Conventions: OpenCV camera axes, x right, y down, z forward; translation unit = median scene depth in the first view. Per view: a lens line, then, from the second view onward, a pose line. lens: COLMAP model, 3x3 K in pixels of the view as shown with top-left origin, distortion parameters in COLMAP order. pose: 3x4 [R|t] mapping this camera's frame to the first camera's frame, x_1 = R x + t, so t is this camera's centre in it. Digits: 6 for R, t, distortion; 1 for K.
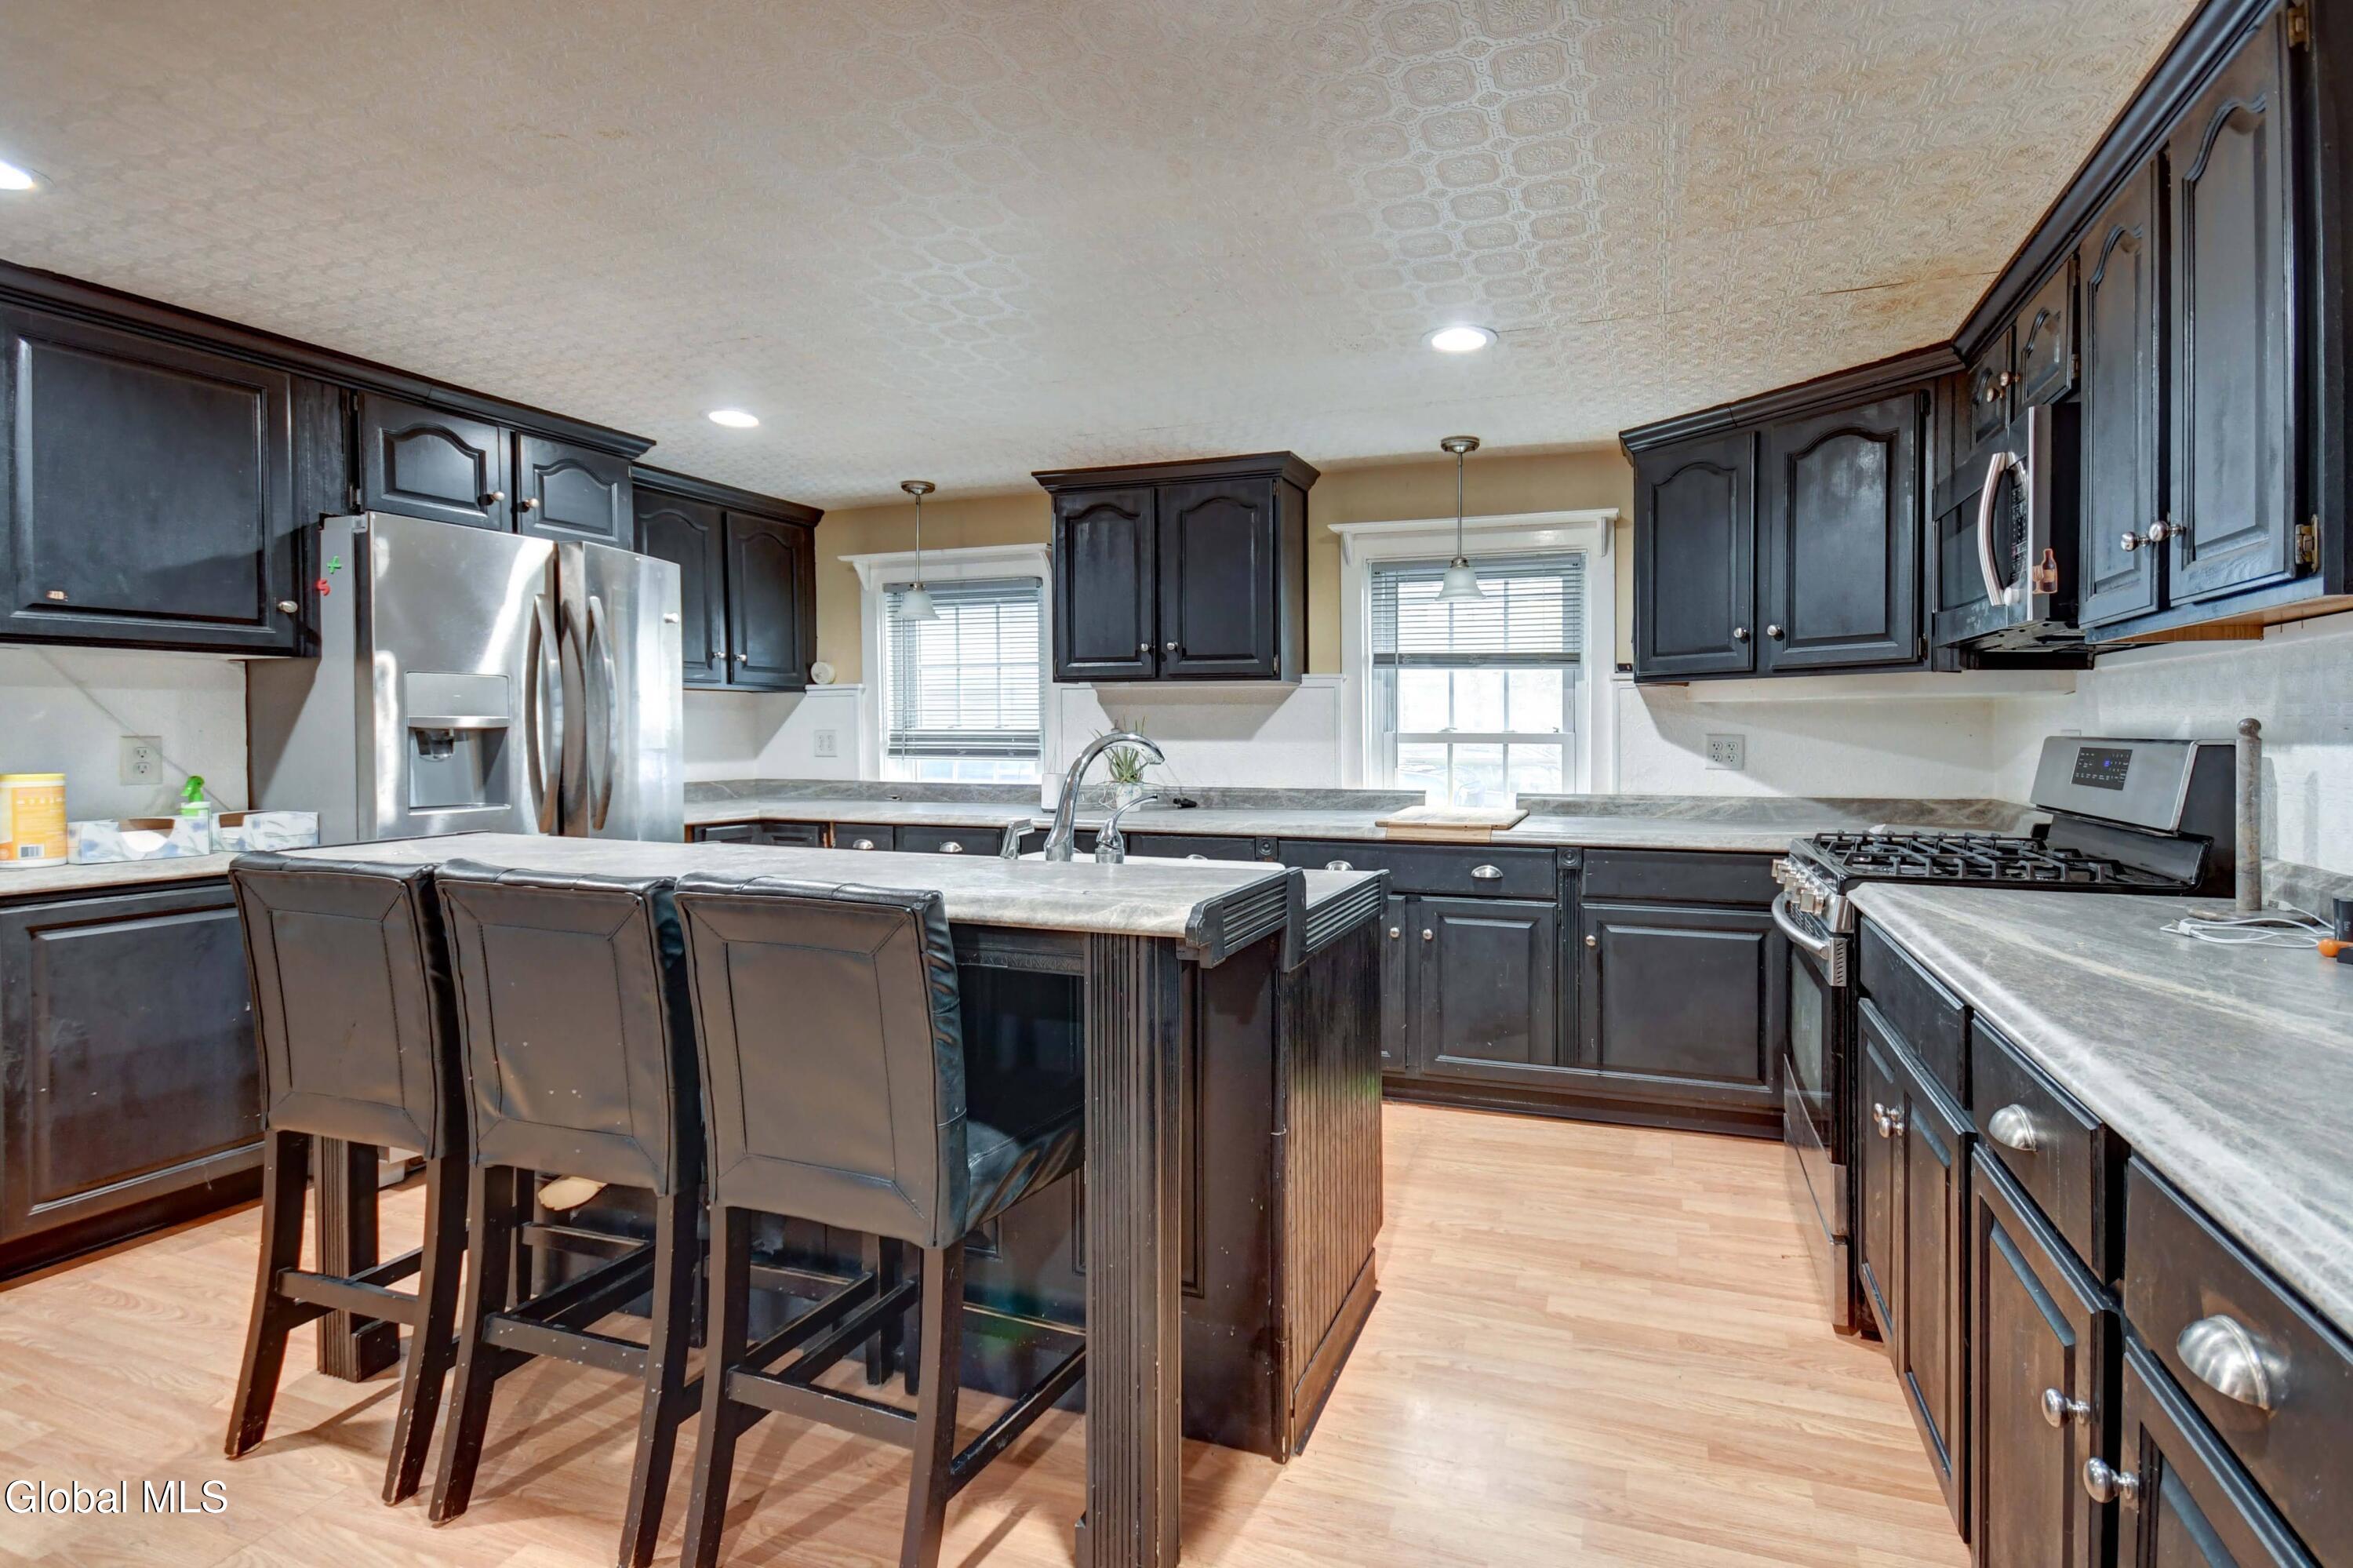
lens RADIAL K [[1109.0, 0, 1178.2], [0, 1109.0, 729.9], [0, 0, 1]] dist [0.015179, -0.000544]
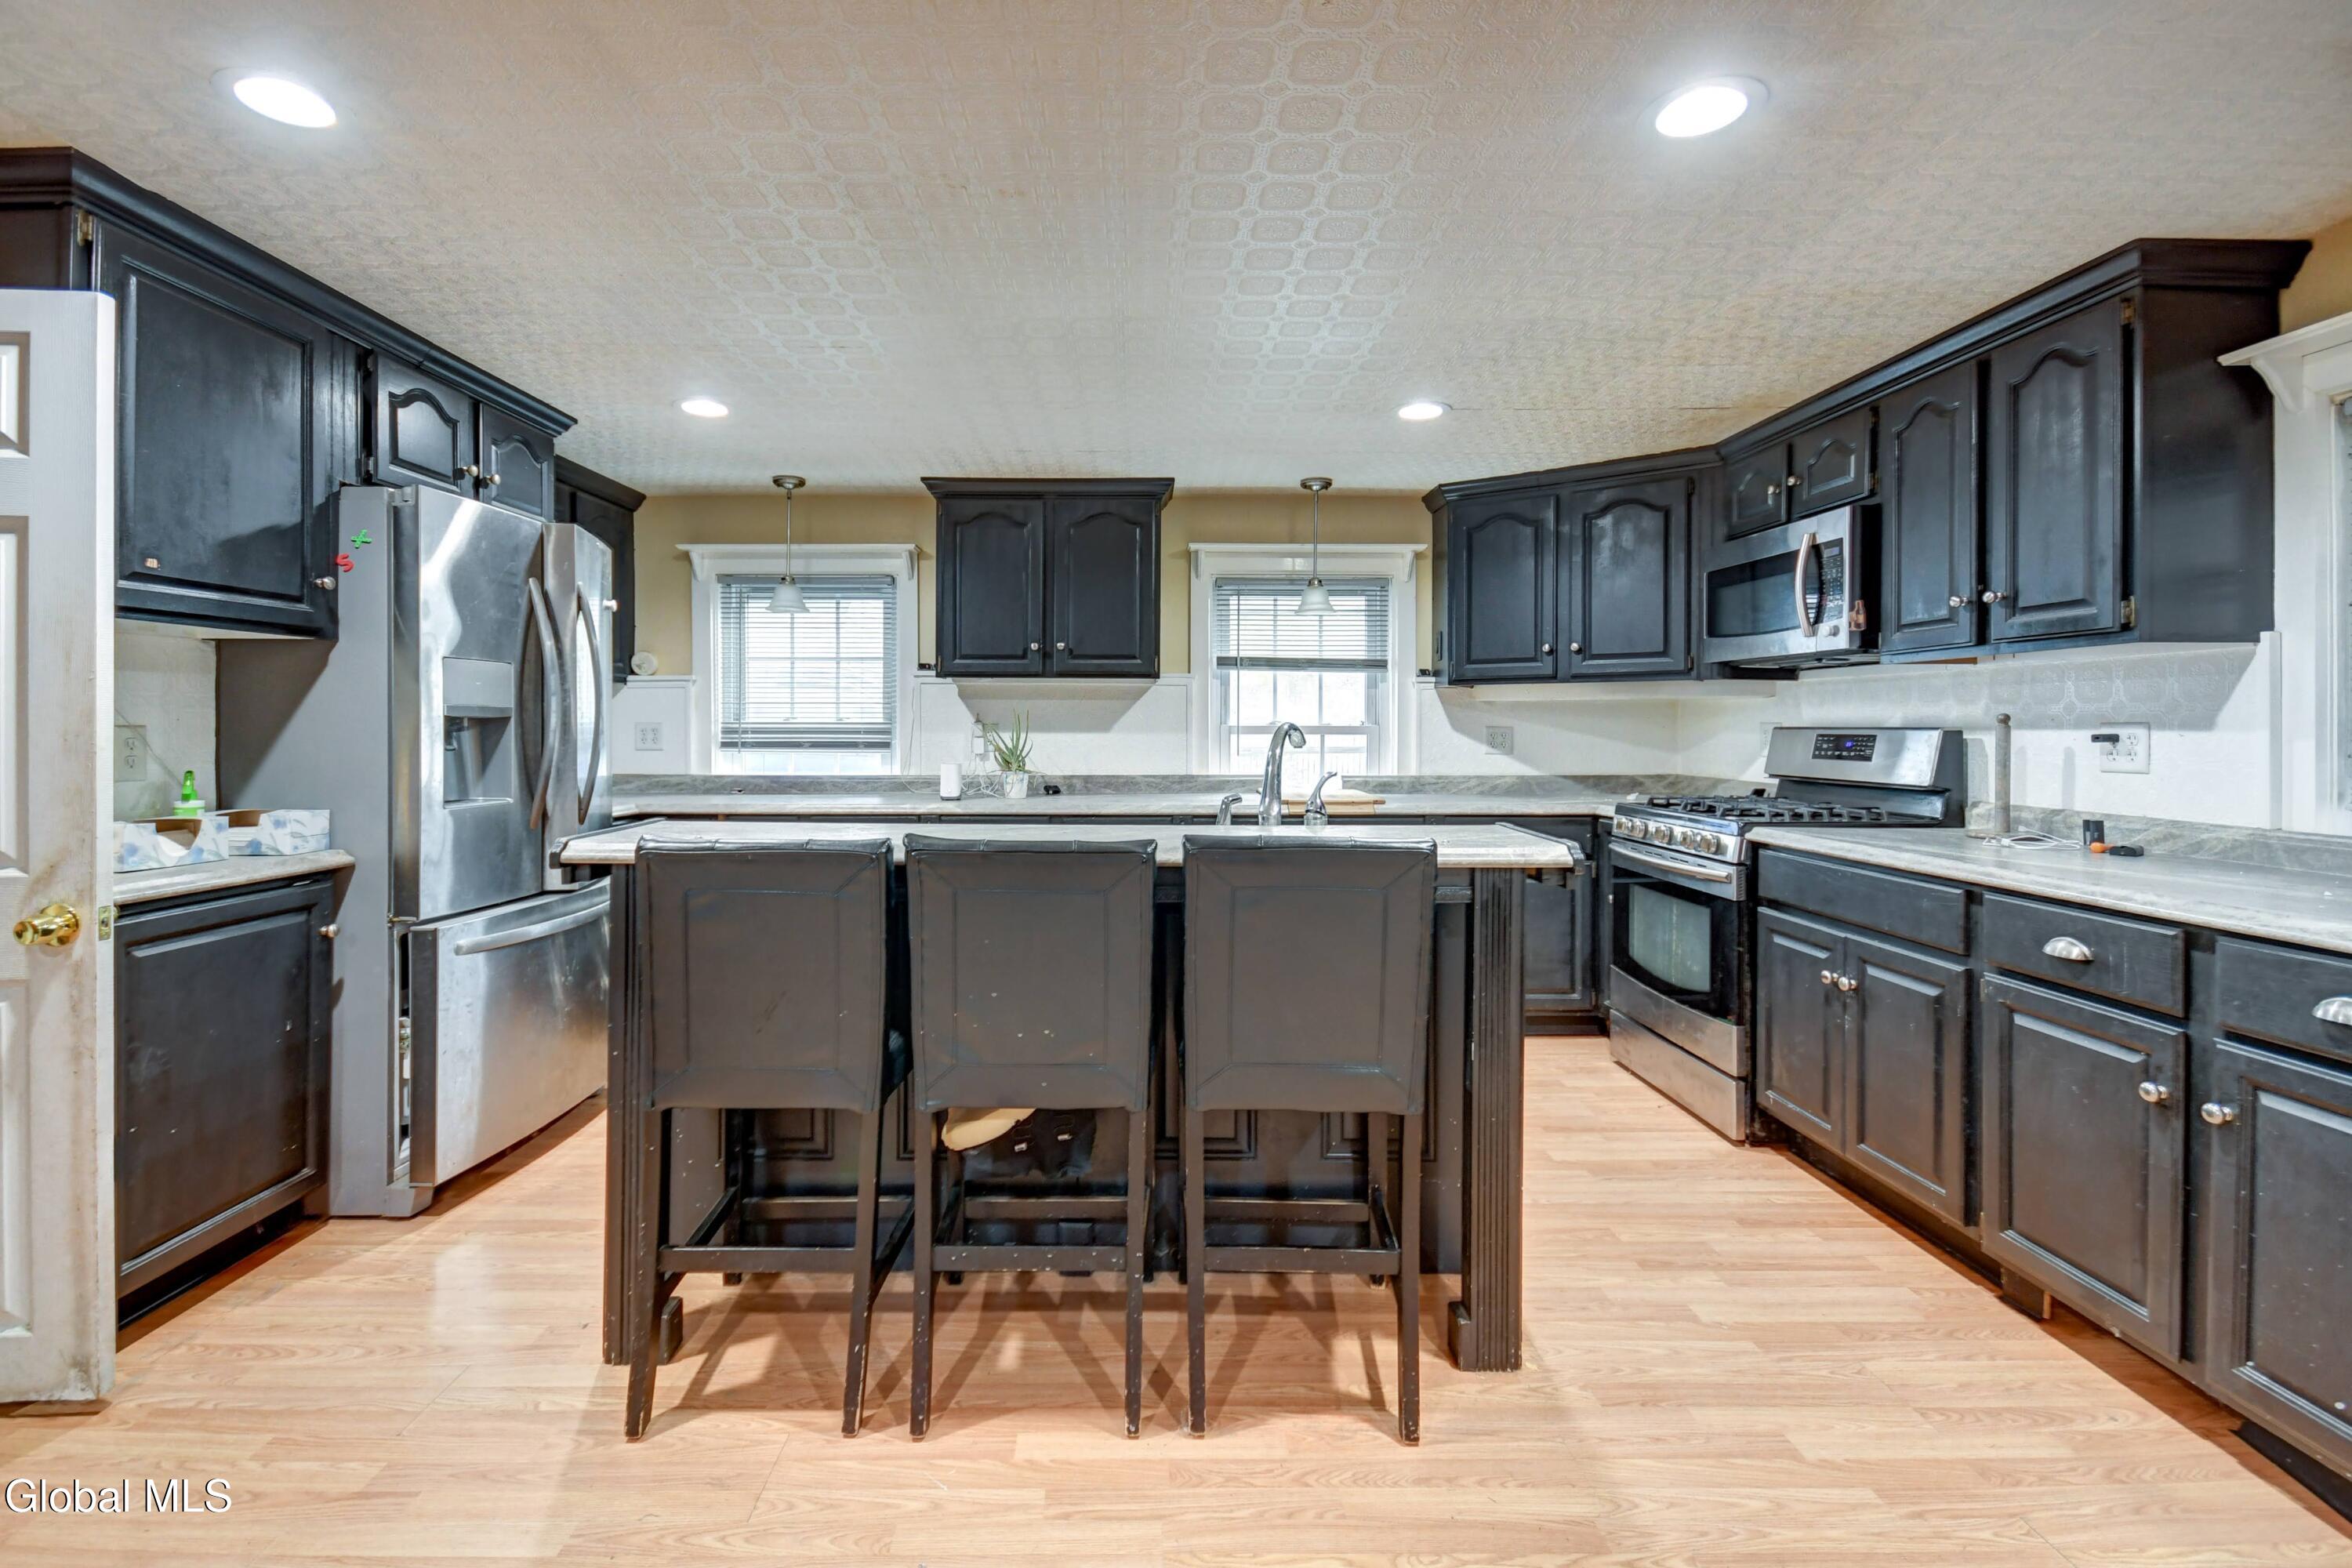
lens RADIAL K [[1058.7, 0, 1166.1], [0, 1058.7, 715.7], [0, 0, 1]] dist [0.016579, 0.000108]
pose [[0.946691, 0.003640, 0.322123, -0.252016], [-0.000668, 0.999956, -0.009338, 0.003110], [-0.322143, 0.008625, 0.946652, -0.024101]]
